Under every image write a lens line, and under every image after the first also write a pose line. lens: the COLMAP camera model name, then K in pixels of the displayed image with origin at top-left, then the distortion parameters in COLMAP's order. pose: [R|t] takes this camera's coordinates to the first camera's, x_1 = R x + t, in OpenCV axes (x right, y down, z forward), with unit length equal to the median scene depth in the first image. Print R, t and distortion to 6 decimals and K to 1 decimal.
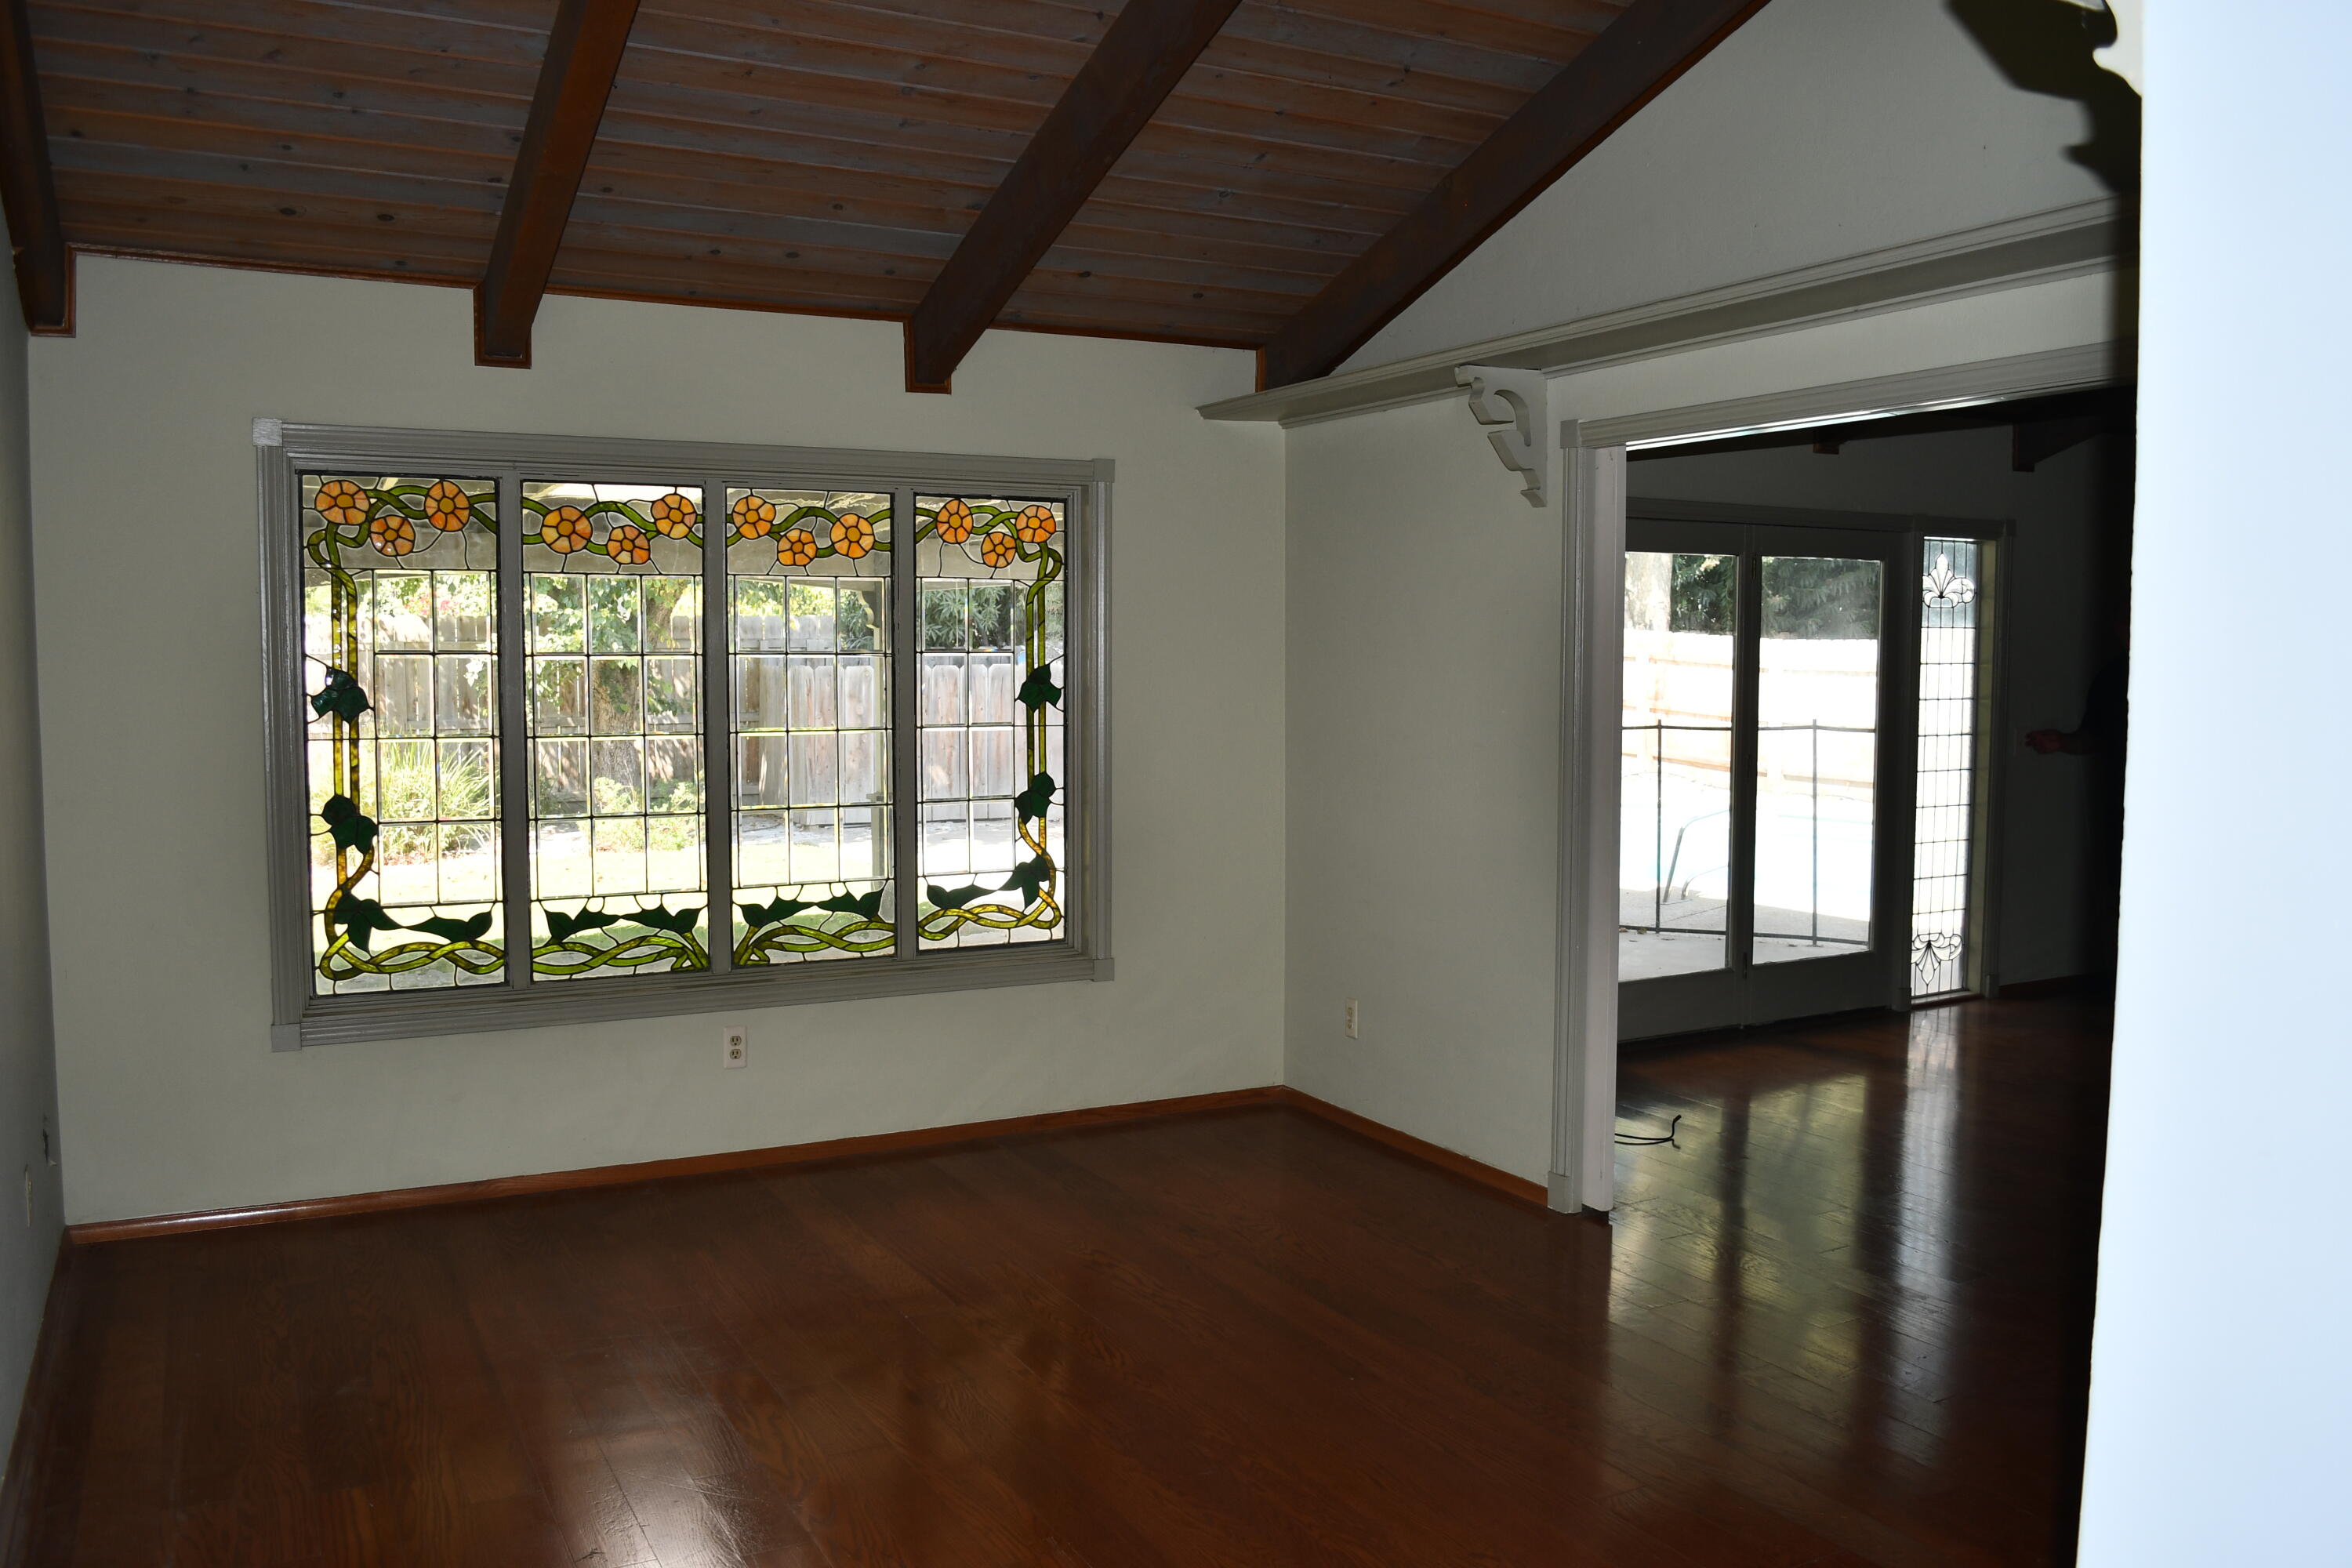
lens RADIAL K [[1854.5, 0, 1185.0], [0, 1854.5, 790.9], [0, 0, 1]] dist [-0.080018, 0.011789]
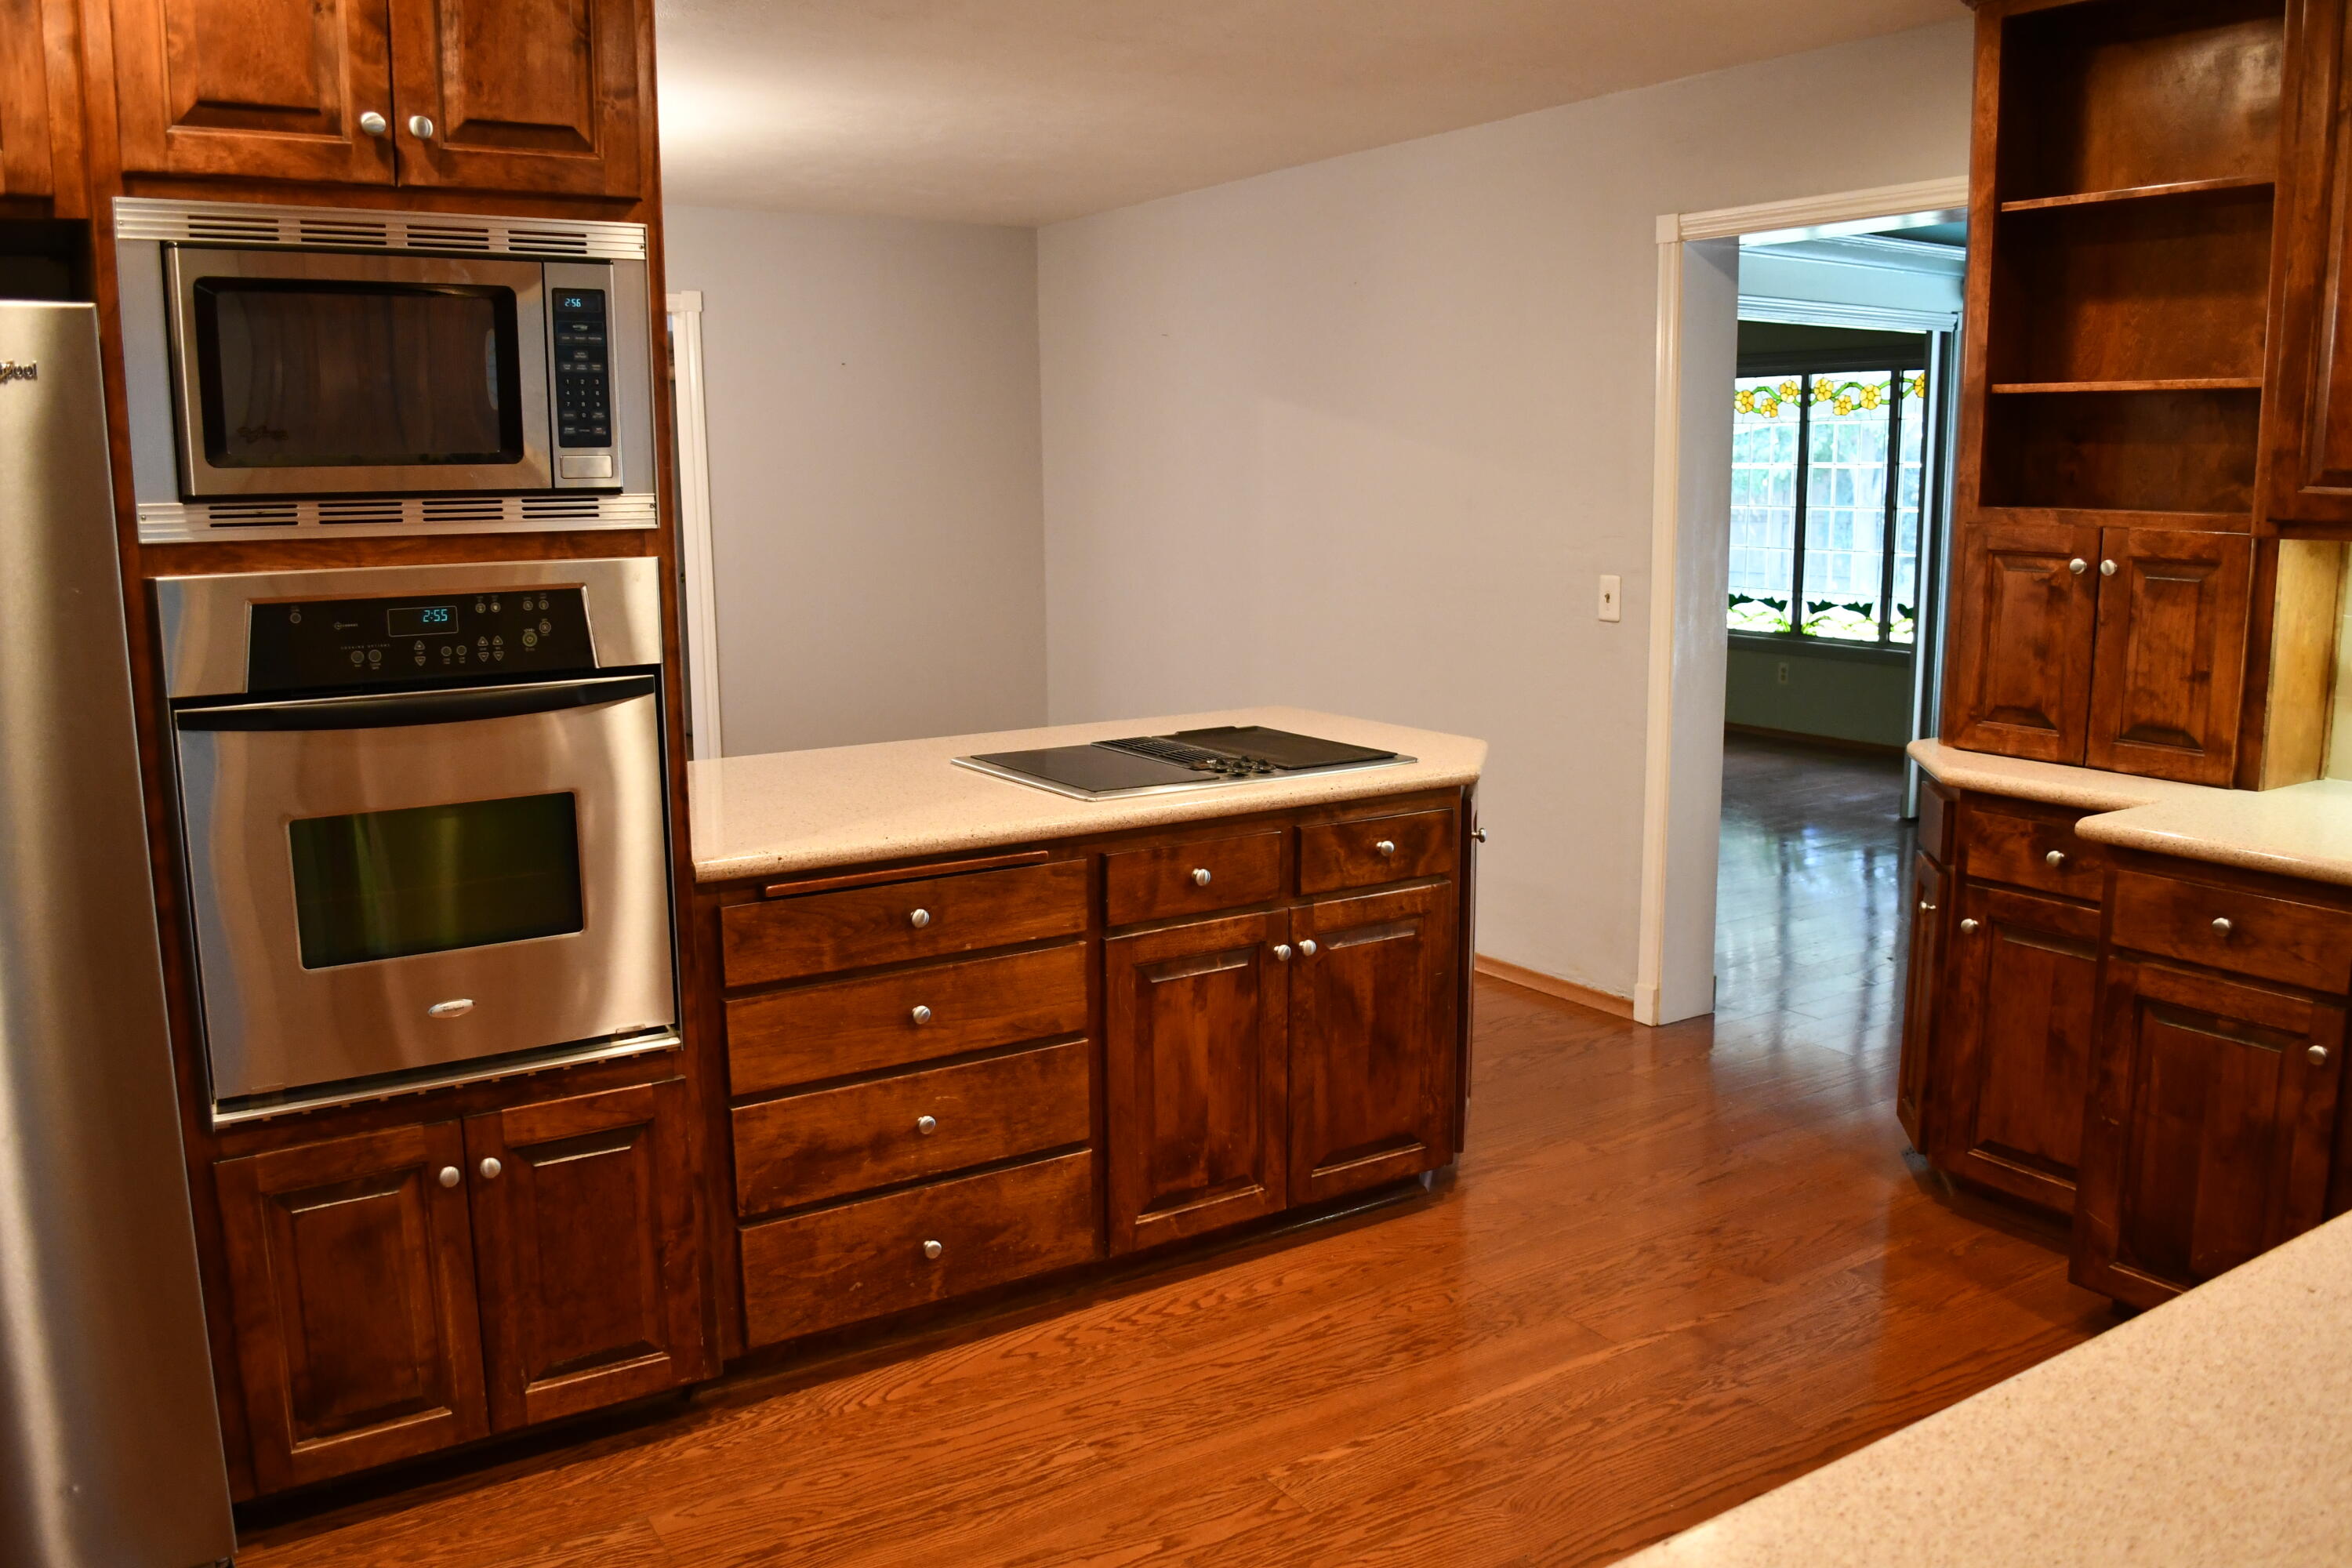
lens RADIAL K [[1854.5, 0, 1185.0], [0, 1854.5, 790.9], [0, 0, 1]] dist [-0.080018, 0.011789]
pose [[0.100820, 0.164132, -0.981273, 1.636126], [-0.064512, 0.985301, 0.158177, -0.001921], [0.992811, 0.047357, 0.109927, 0.193838]]
